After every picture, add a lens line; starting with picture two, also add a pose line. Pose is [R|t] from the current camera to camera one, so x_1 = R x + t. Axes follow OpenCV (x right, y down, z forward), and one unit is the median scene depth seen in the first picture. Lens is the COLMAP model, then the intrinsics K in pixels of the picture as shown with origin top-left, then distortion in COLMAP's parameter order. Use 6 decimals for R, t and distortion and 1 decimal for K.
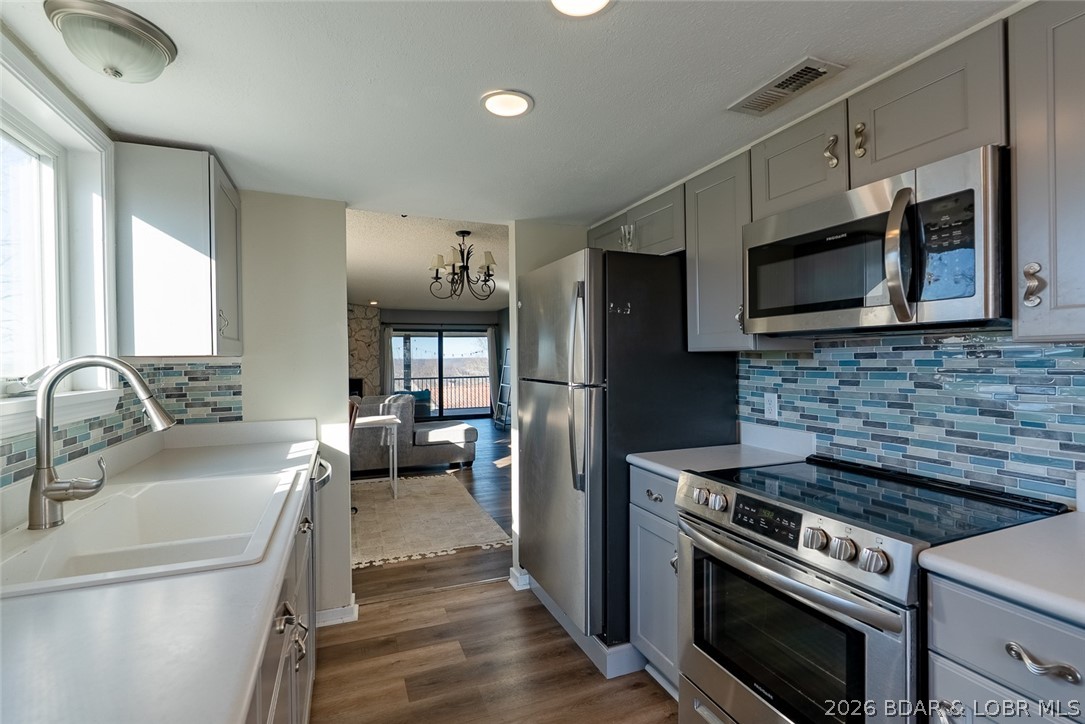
lens RADIAL K [[494.4, 0, 536.2], [0, 494.4, 359.0], [0, 0, 1]] dist [-0.023919, 0.011932]
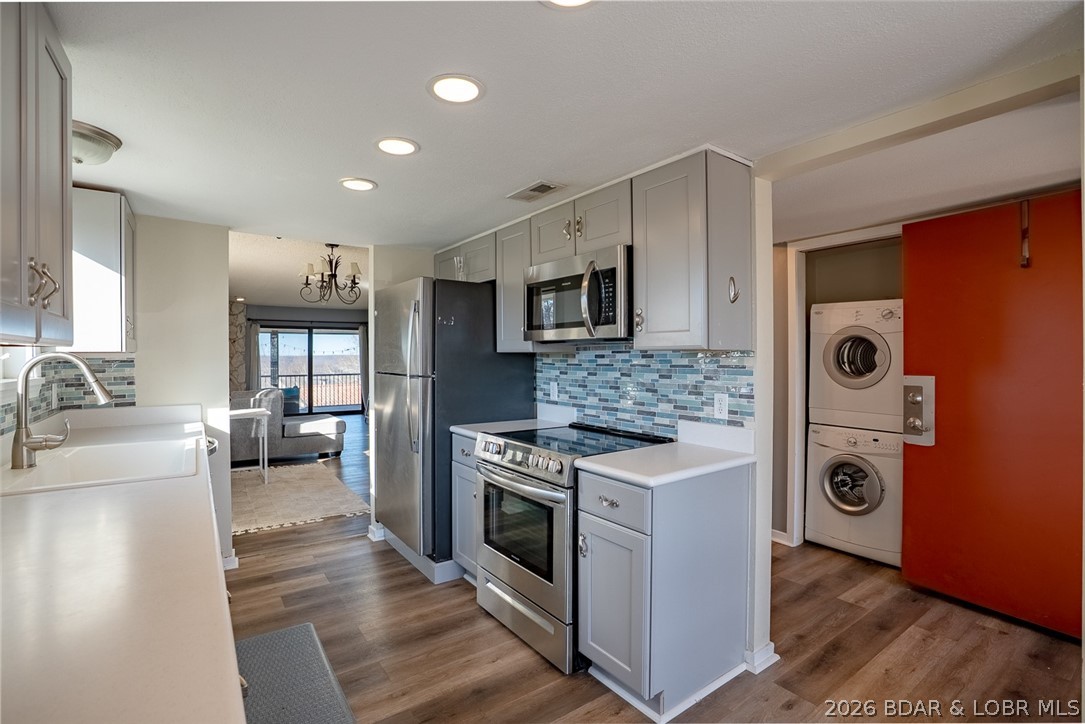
lens RADIAL K [[494.4, 0, 517.7], [0, 494.4, 362.8], [0, 0, 1]] dist [-0.023919, 0.011932]
pose [[0.978600, 0.006347, 0.205673, 0.080977], [-0.008598, 0.999912, 0.010057, -0.000051], [-0.205591, -0.011610, 0.978569, -0.416618]]
